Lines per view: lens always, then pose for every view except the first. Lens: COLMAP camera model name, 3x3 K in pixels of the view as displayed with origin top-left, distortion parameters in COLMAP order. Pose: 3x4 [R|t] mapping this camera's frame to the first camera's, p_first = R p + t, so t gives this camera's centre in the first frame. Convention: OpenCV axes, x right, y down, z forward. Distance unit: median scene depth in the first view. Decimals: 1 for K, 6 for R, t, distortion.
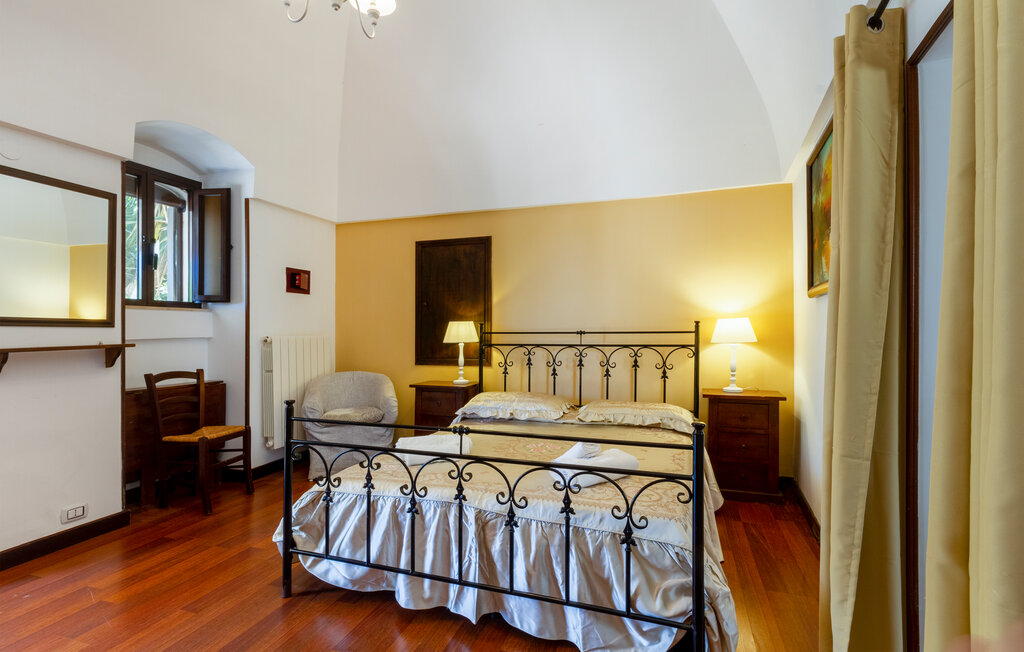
lens RADIAL K [[476.6, 0, 511.9], [0, 476.6, 307.8], [0, 0, 1]] dist [-0.000043, -0.000071]
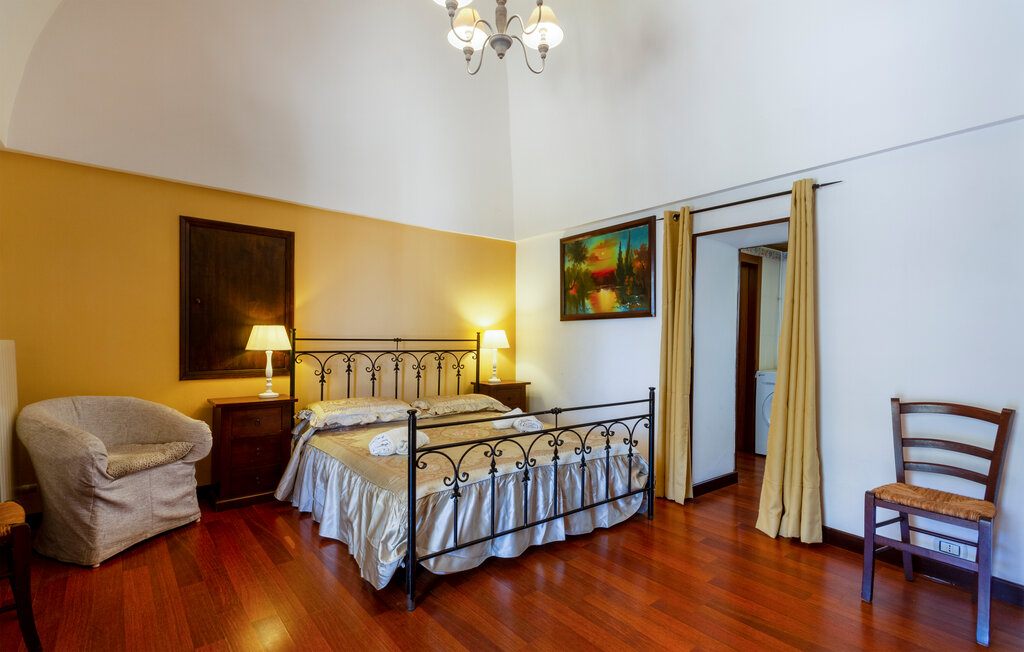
lens RADIAL K [[479.3, 0, 512.0], [0, 479.3, 326.0], [0, 0, 1]] dist [0.000836, -0.000755]
pose [[0.521789, 0.032714, 0.852447, -0.667984], [-0.054493, 0.998502, -0.004964, 0.010525], [-0.851332, -0.043862, 0.522790, 0.185890]]
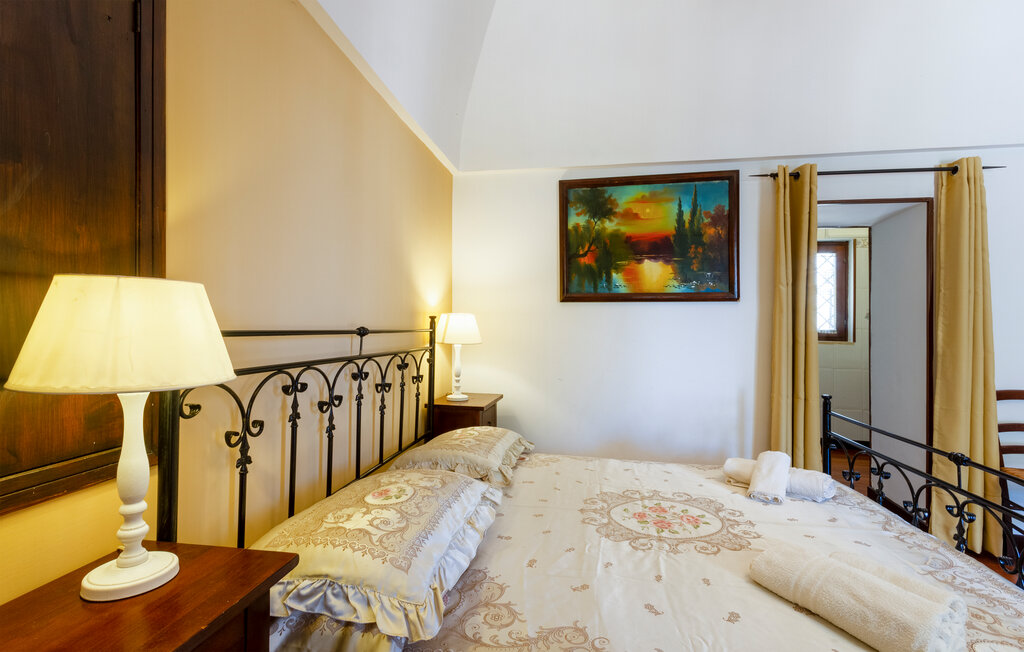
lens RADIAL K [[479.3, 0, 512.0], [0, 479.3, 326.0], [0, 0, 1]] dist [0.000836, -0.000755]
pose [[-0.182820, 0.007562, 0.983117, -0.371488], [-0.058075, 0.998141, -0.018477, 0.045743], [-0.981430, -0.060473, -0.182041, 0.930731]]
